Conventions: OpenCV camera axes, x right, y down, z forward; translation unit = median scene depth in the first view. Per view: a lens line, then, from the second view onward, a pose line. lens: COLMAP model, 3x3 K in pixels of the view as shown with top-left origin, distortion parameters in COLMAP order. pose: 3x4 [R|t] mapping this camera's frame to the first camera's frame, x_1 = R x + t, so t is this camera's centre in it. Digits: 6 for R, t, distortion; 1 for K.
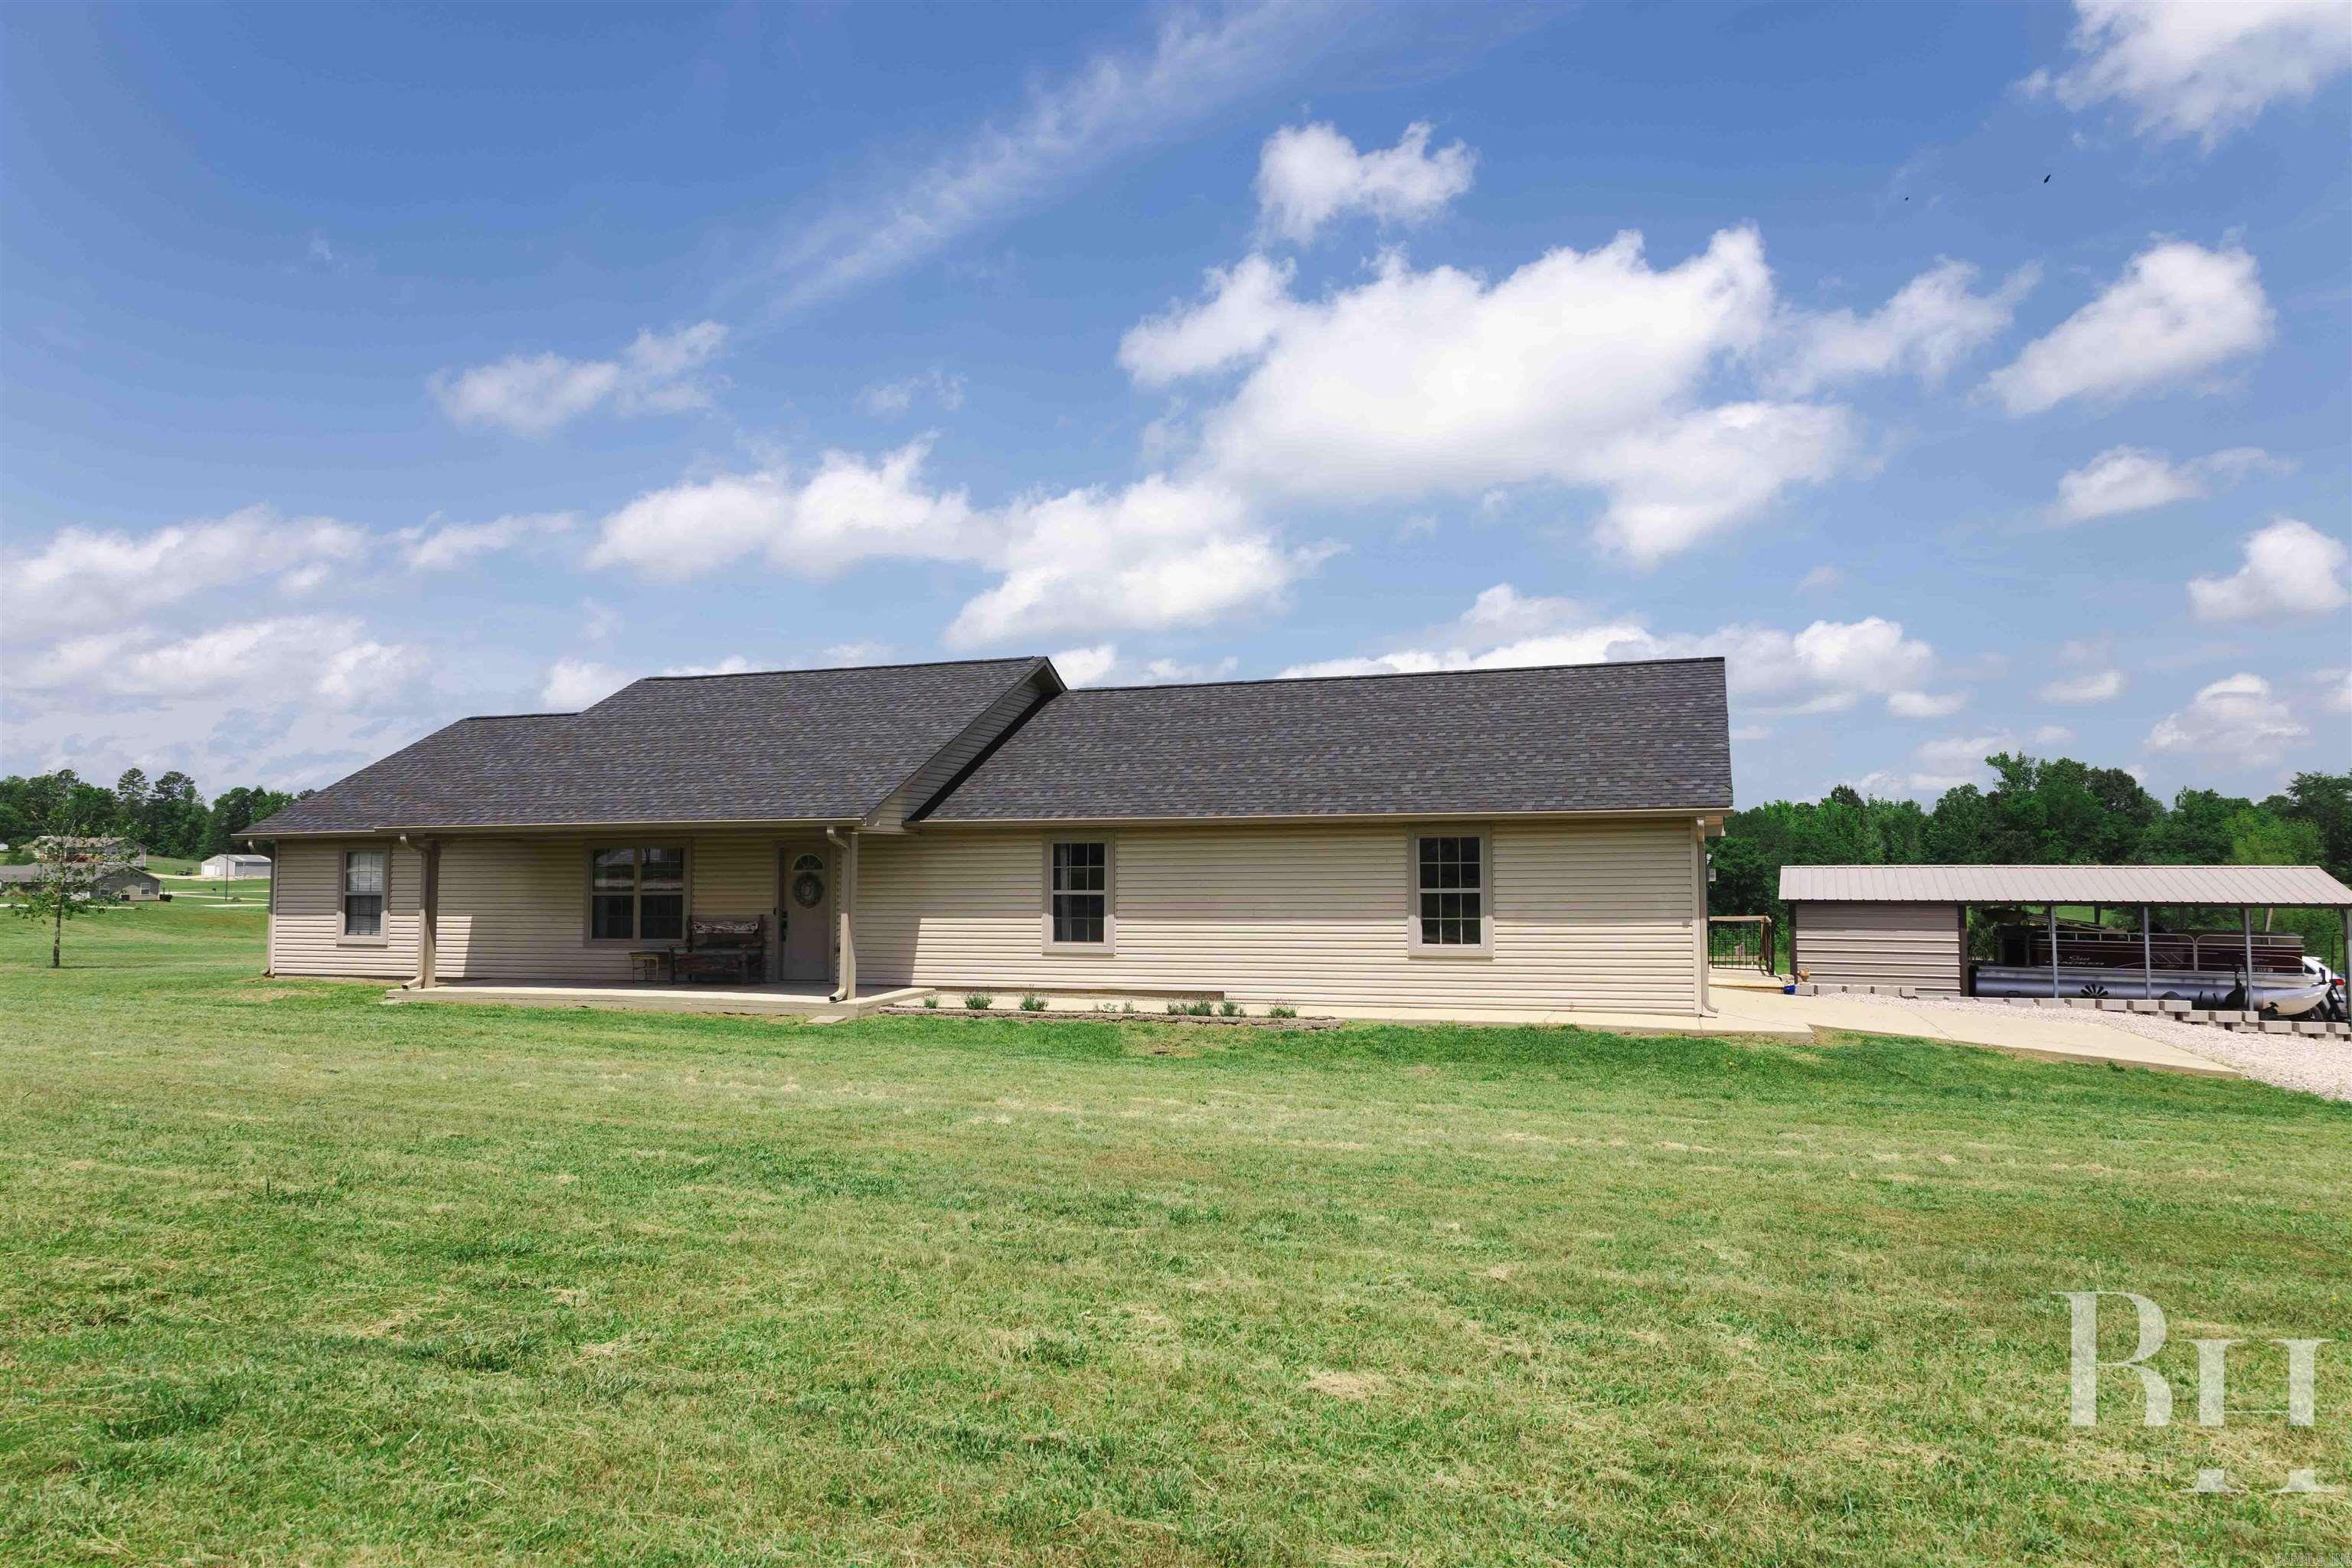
lens RADIAL K [[1618.2, 0, 1179.6], [0, 1618.2, 788.1], [0, 0, 1]] dist [-0.000155, 0.009635]
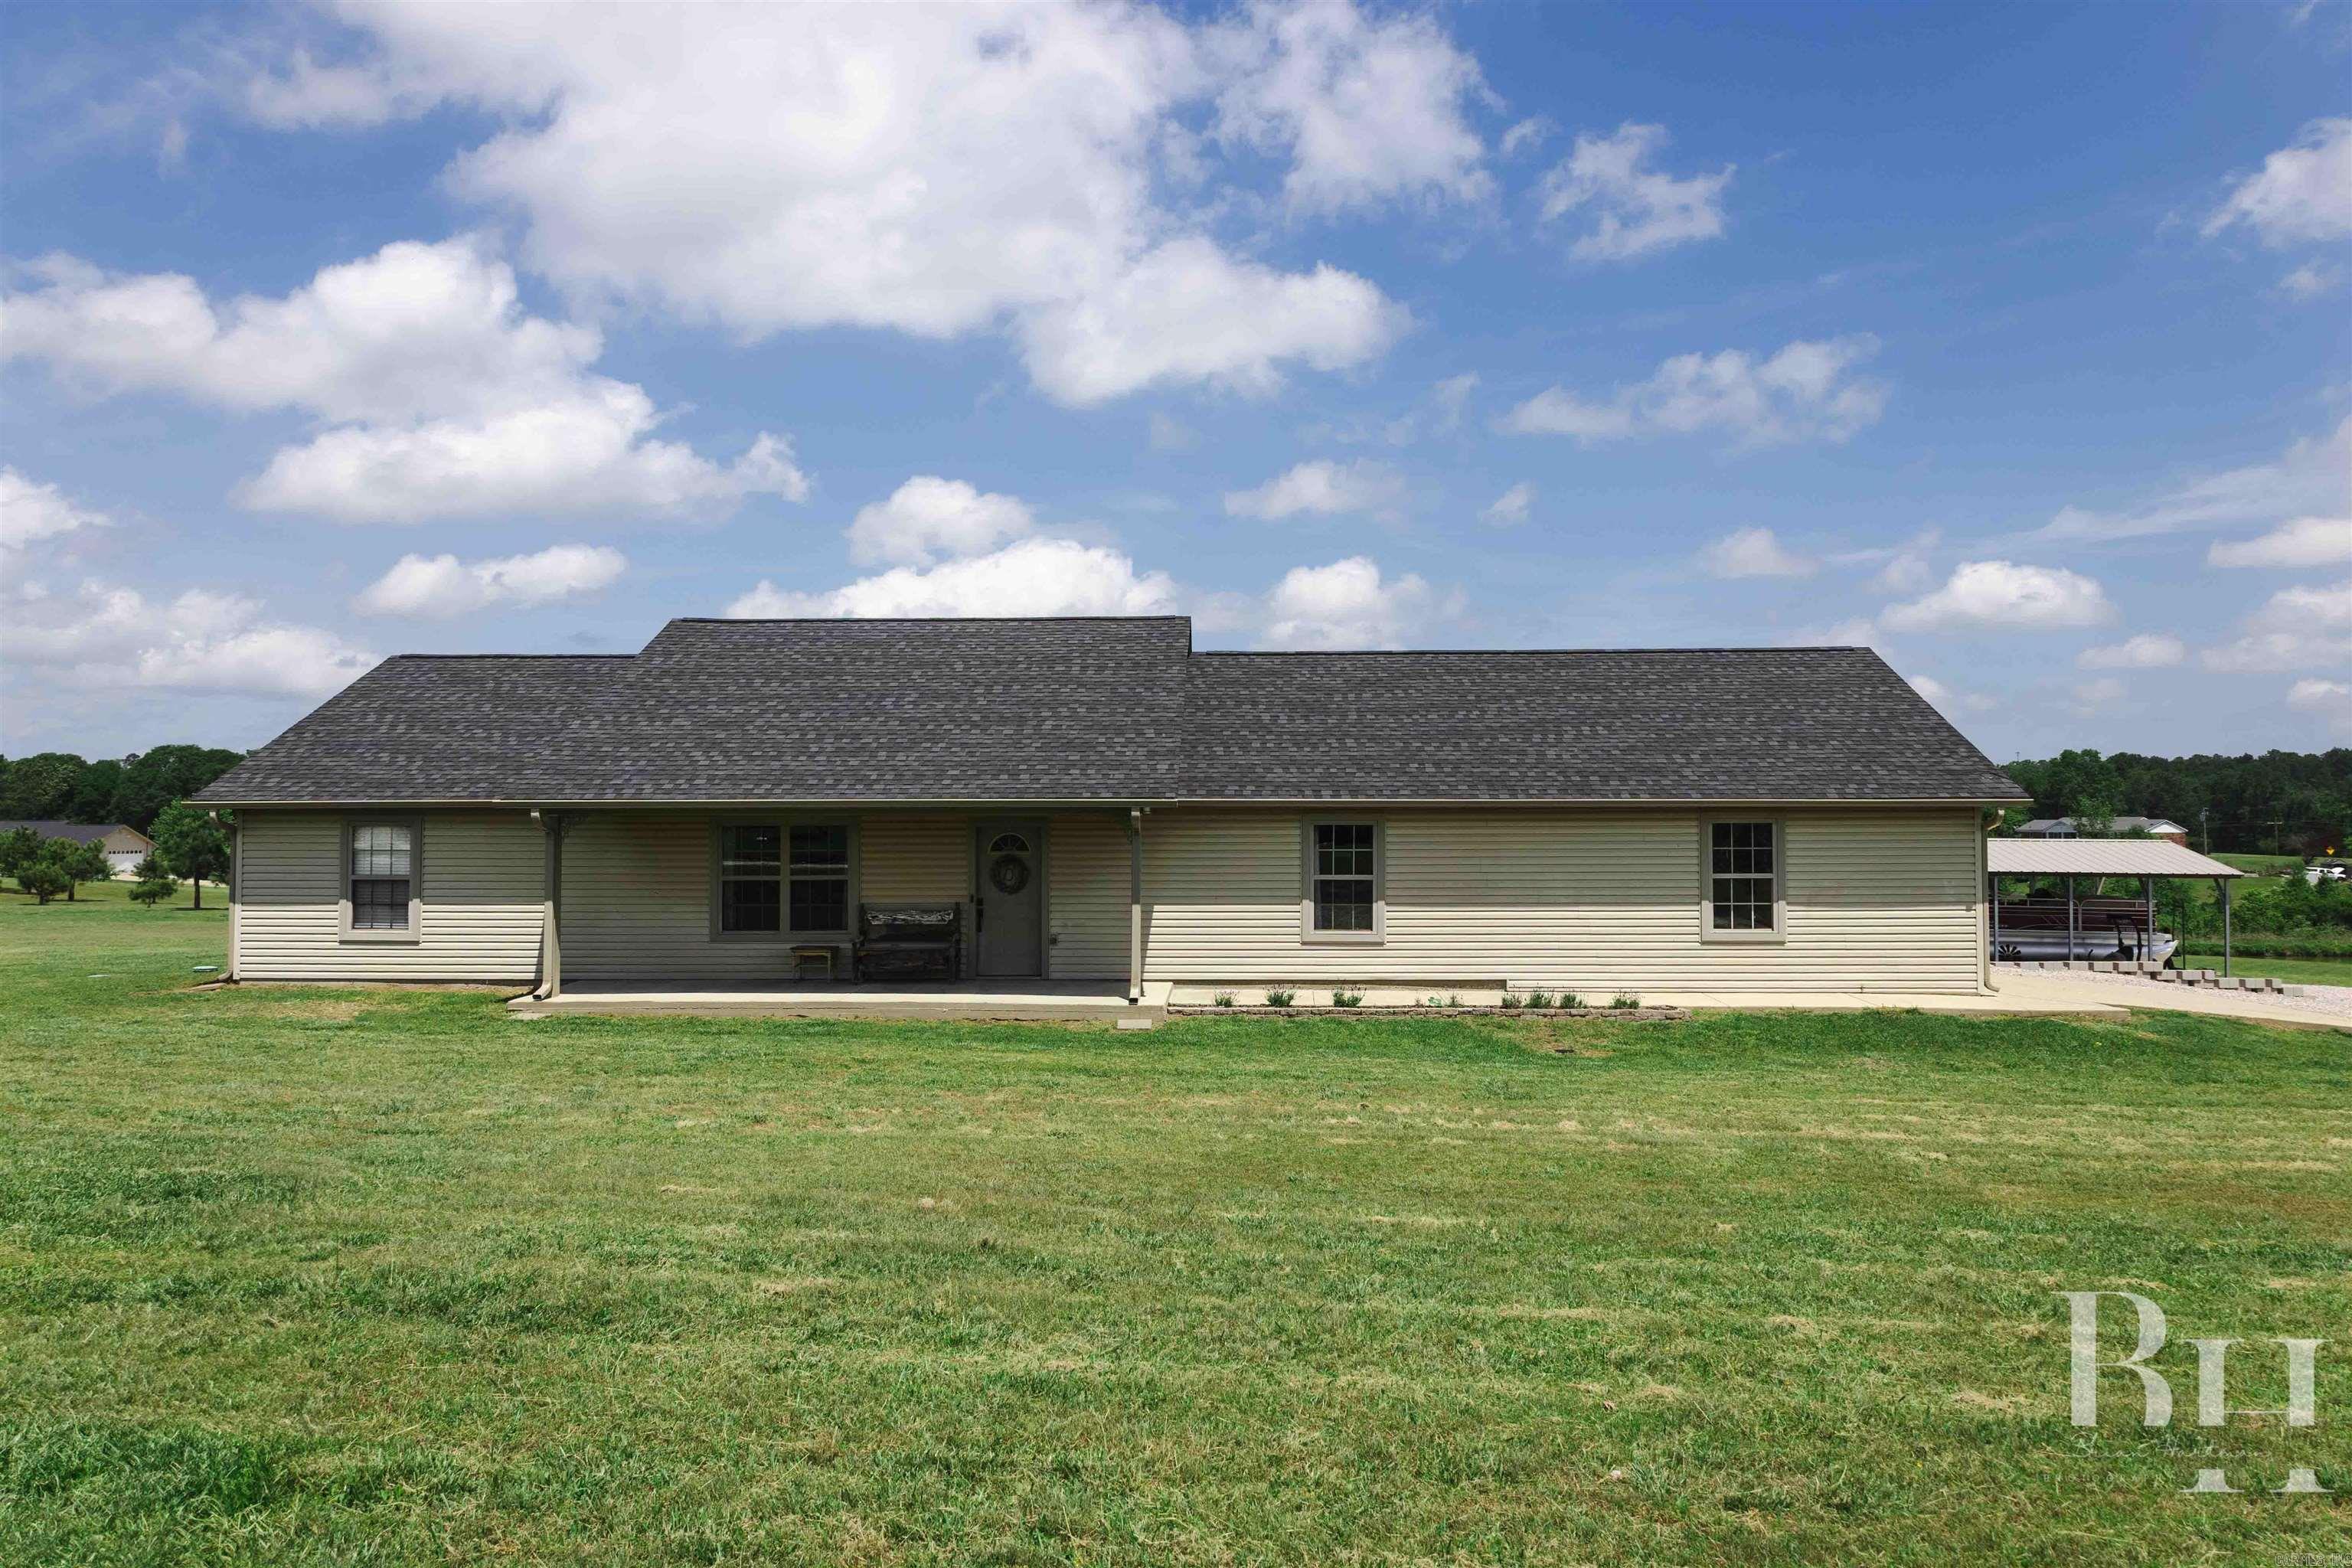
lens RADIAL K [[1618.2, 0, 1175.6], [0, 1618.2, 783.7], [0, 0, 1]] dist [-0.000155, 0.009635]
pose [[0.952396, 0.011269, 0.304654, -0.436828], [-0.020376, 0.999435, 0.026731, -0.012589], [-0.304181, -0.031666, 0.952088, 0.137382]]
